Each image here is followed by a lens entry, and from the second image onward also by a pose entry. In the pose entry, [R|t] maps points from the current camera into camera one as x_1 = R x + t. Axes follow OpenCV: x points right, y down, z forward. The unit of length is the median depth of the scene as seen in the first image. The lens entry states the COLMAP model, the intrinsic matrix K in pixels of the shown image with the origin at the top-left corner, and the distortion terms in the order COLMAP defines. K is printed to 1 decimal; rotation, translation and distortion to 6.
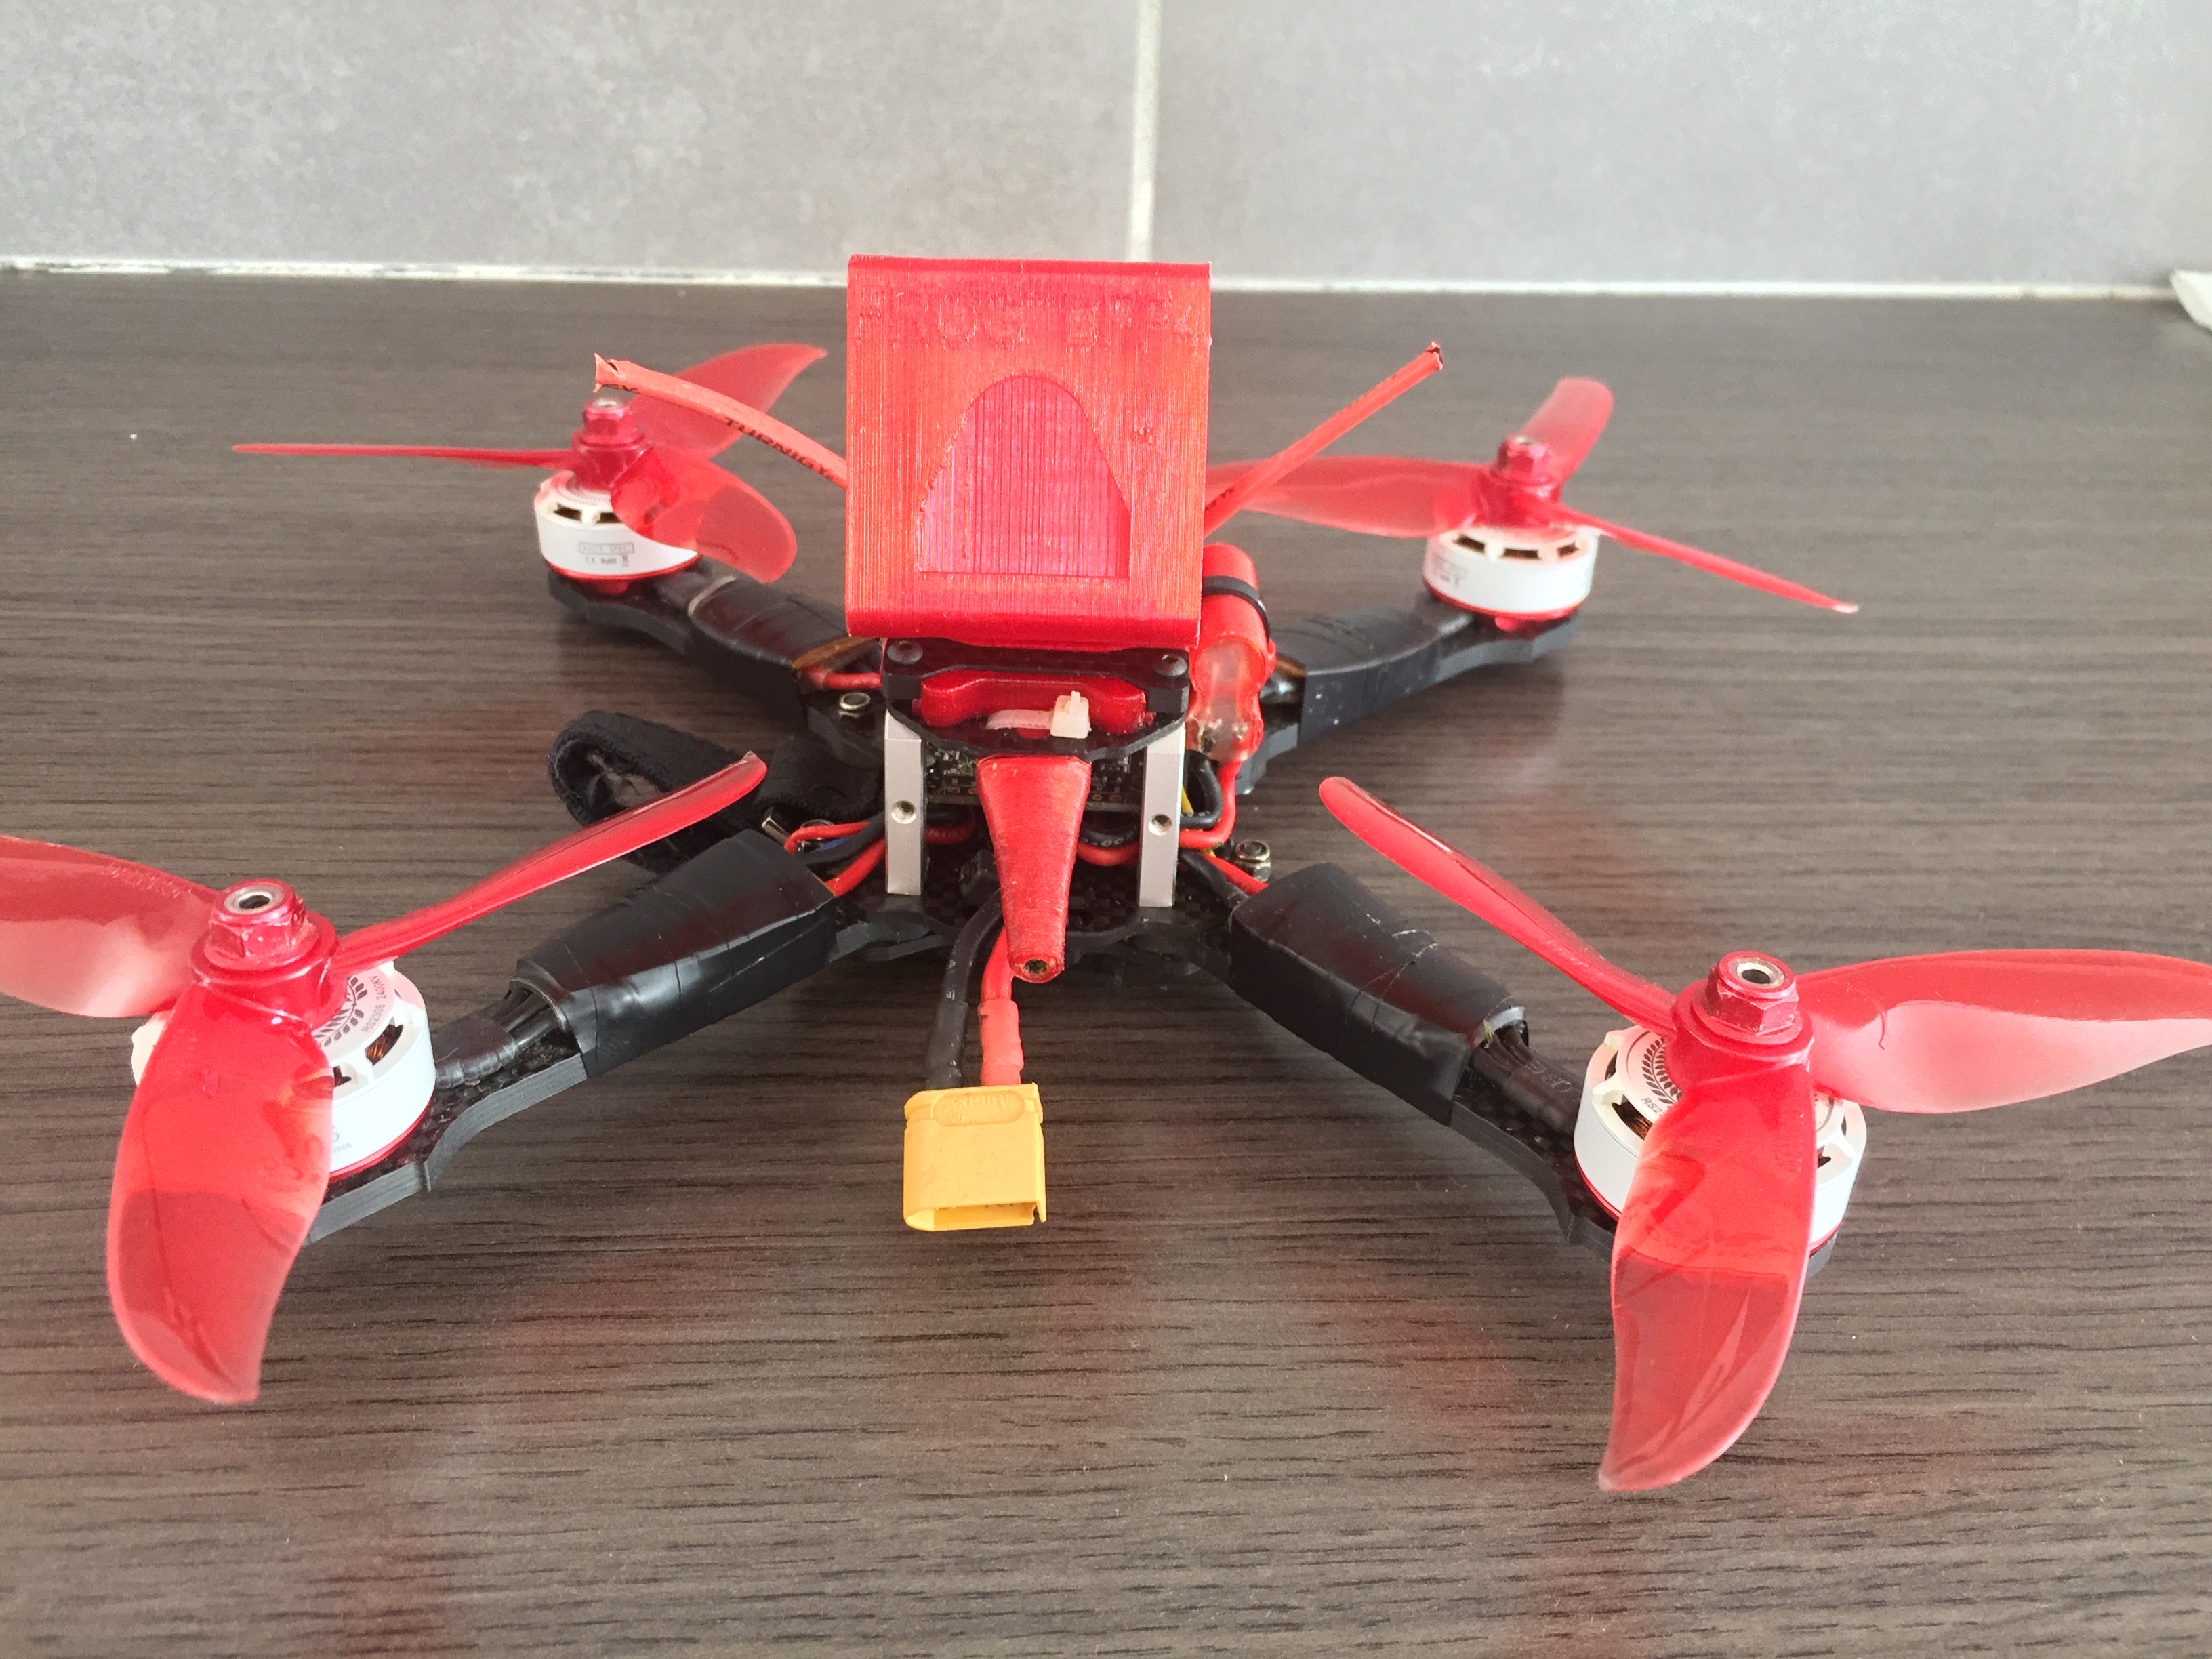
lens RADIAL K [[1935.0, 0, 1113.2], [0, 1935.0, 826.0], [0, 0, 1]] dist [0.080607, -0.136861]
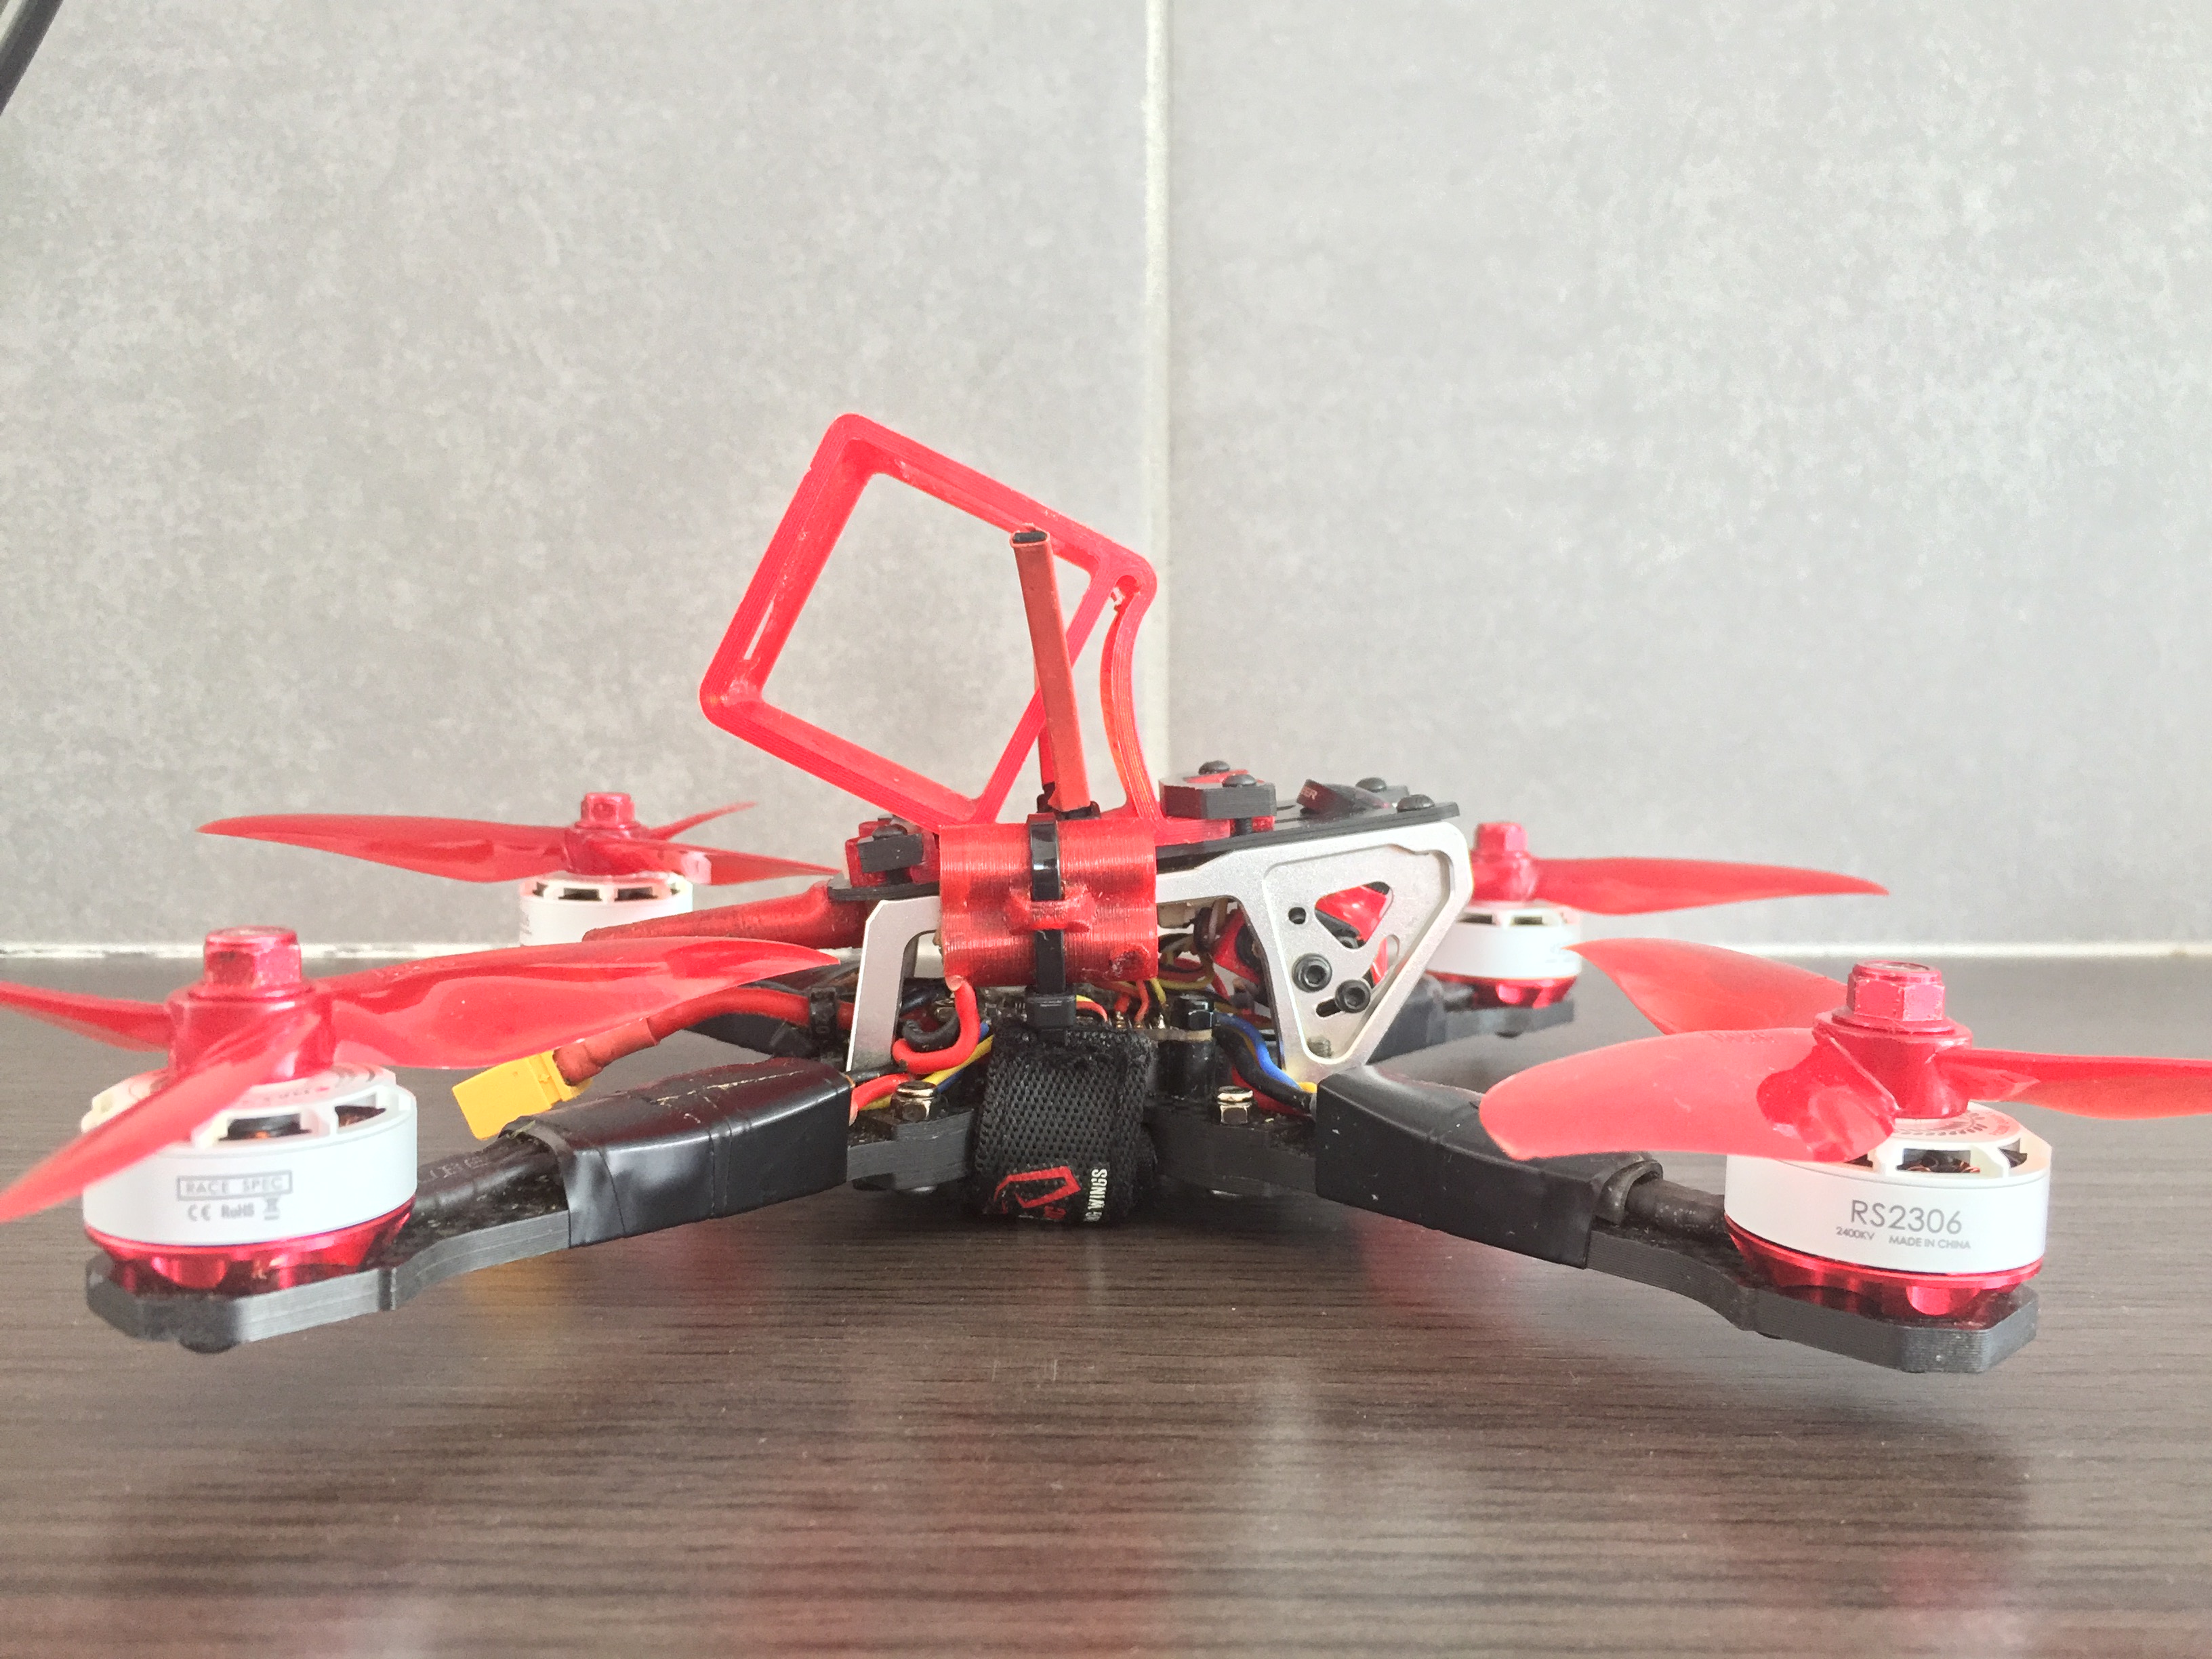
lens RADIAL K [[1935.0, 0, 1113.2], [0, 1935.0, 826.0], [0, 0, 1]] dist [0.080607, -0.136861]
pose [[0.997949, -0.029609, -0.056748, 0.093730], [-0.001524, 0.875337, -0.483511, 0.218515], [0.063990, 0.482606, 0.873497, 0.383061]]
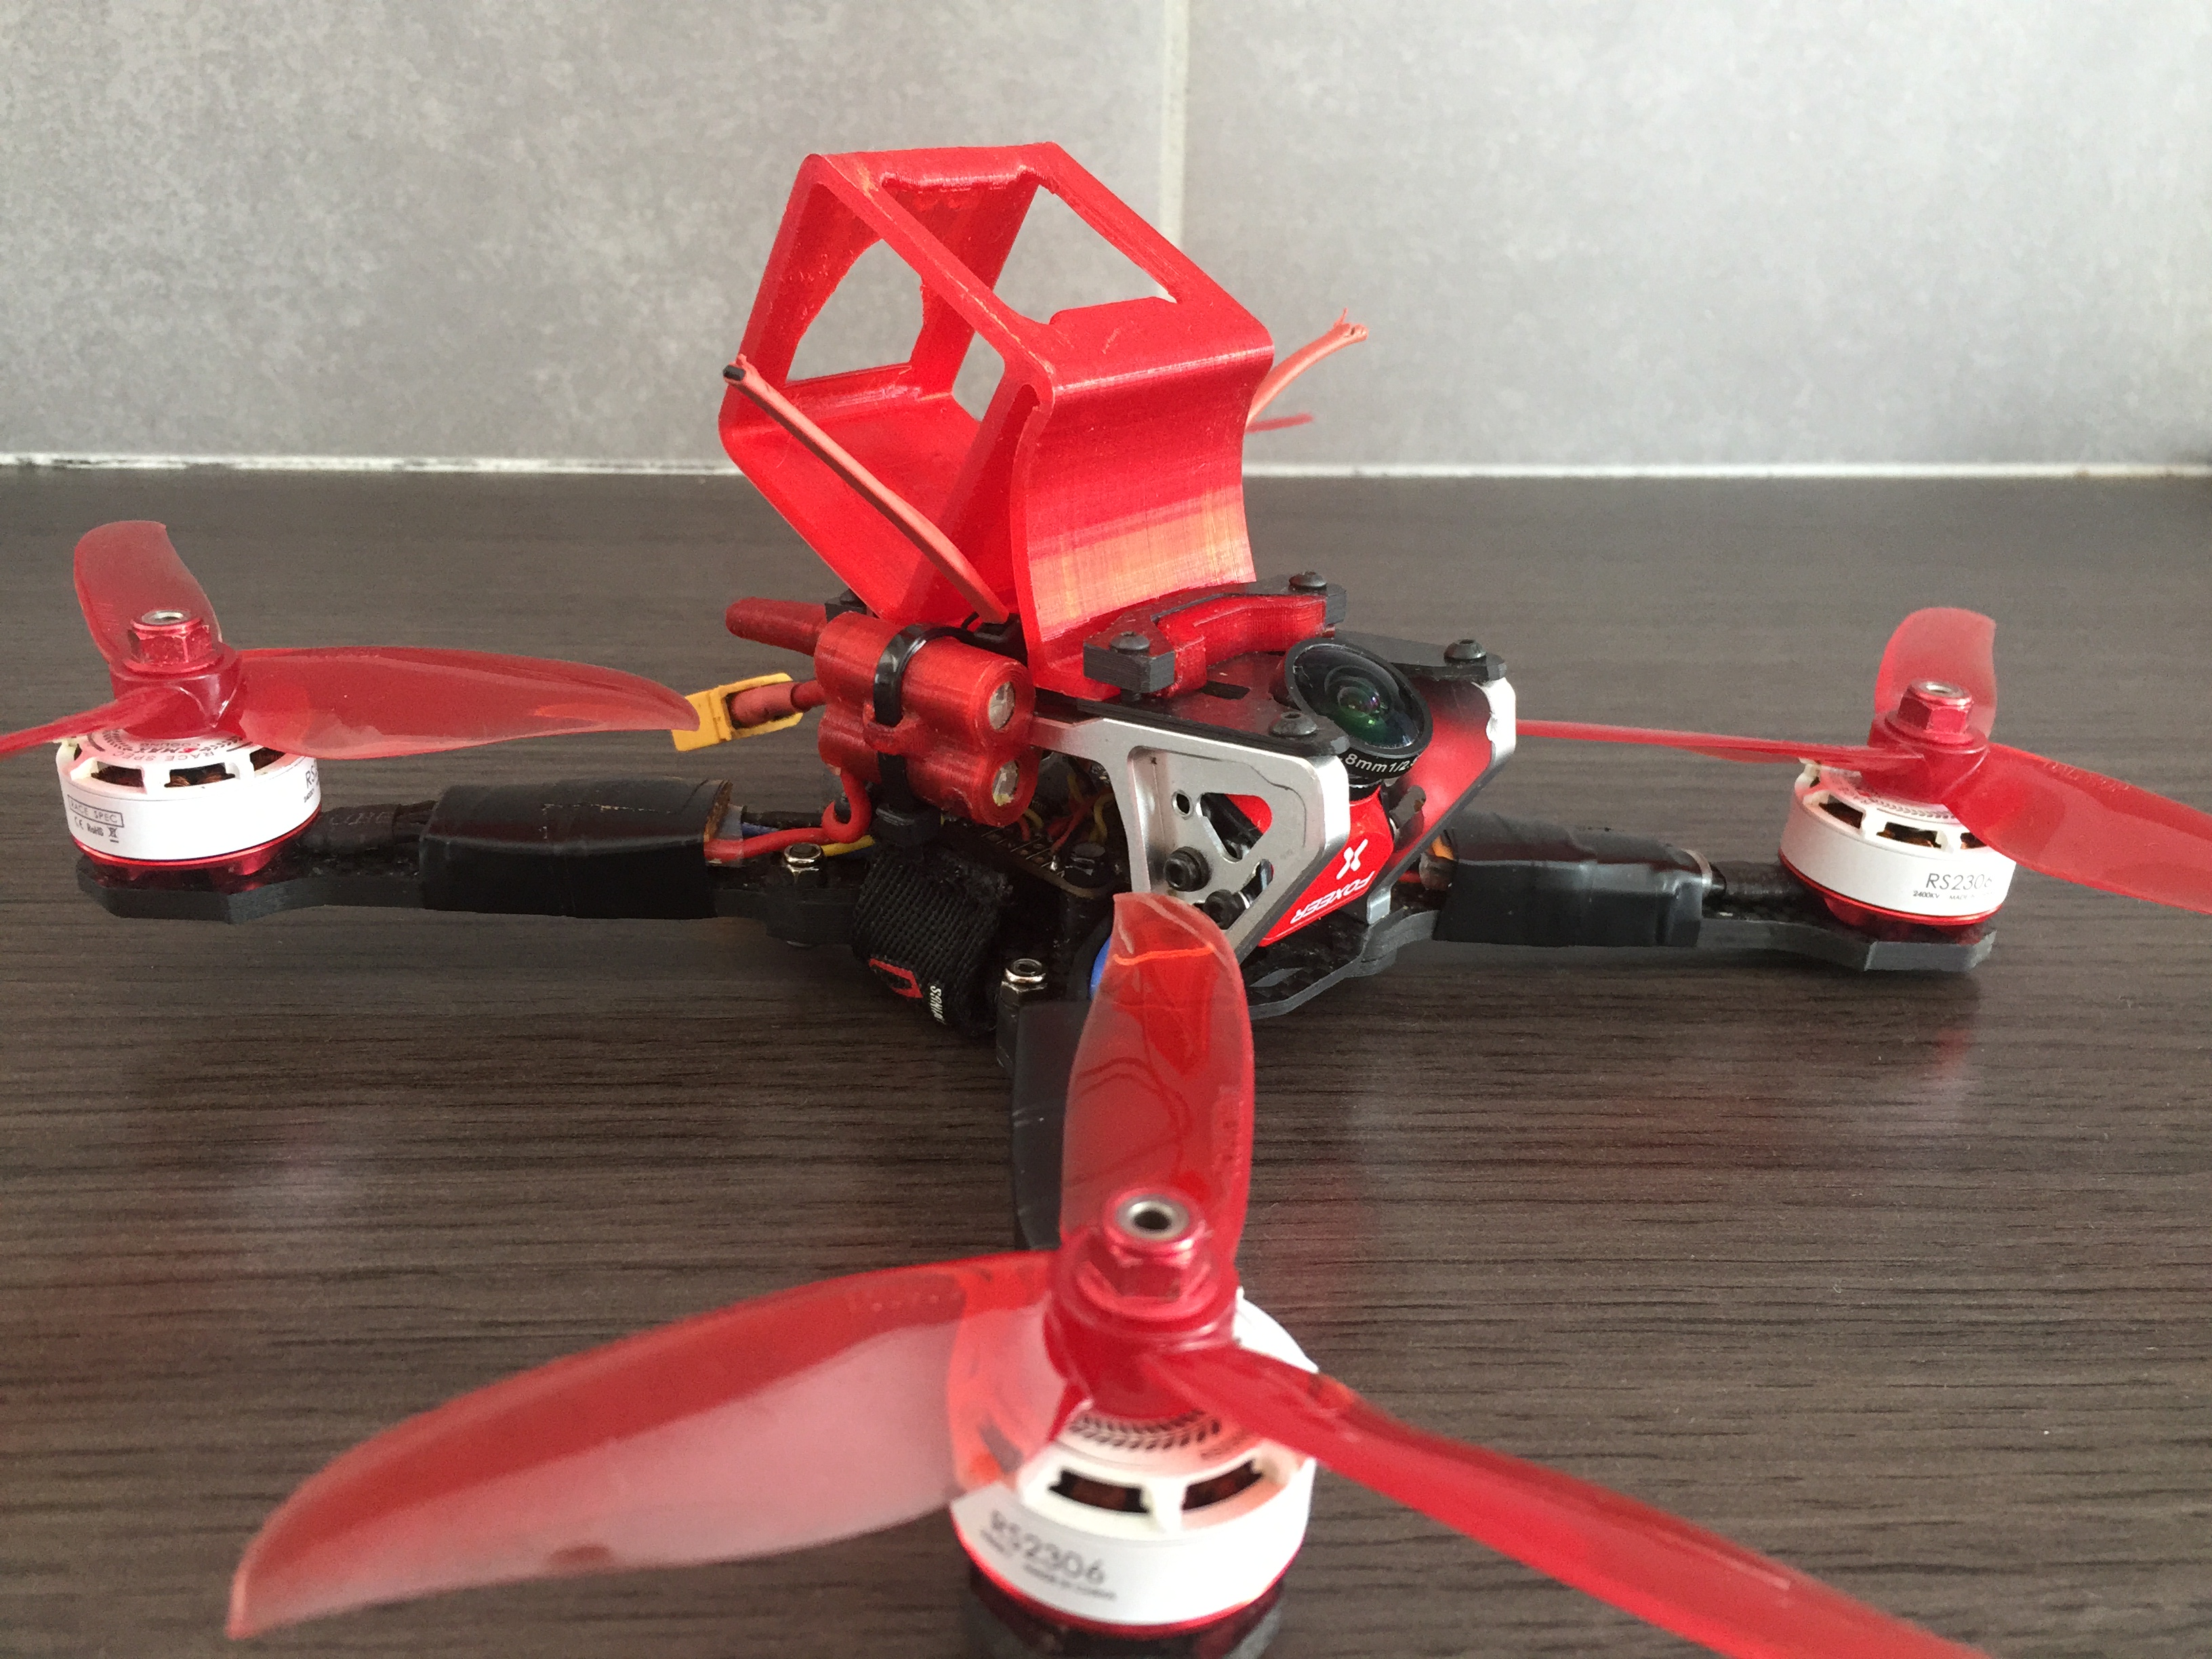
lens RADIAL K [[1934.6, 0, 1106.0], [0, 1934.6, 829.5], [0, 0, 1]] dist [0.070097, -0.116749]
pose [[0.999685, -0.010190, -0.022939, 0.007713], [0.006201, 0.985821, -0.167687, 0.132695], [0.024323, 0.167491, 0.985573, 0.131467]]
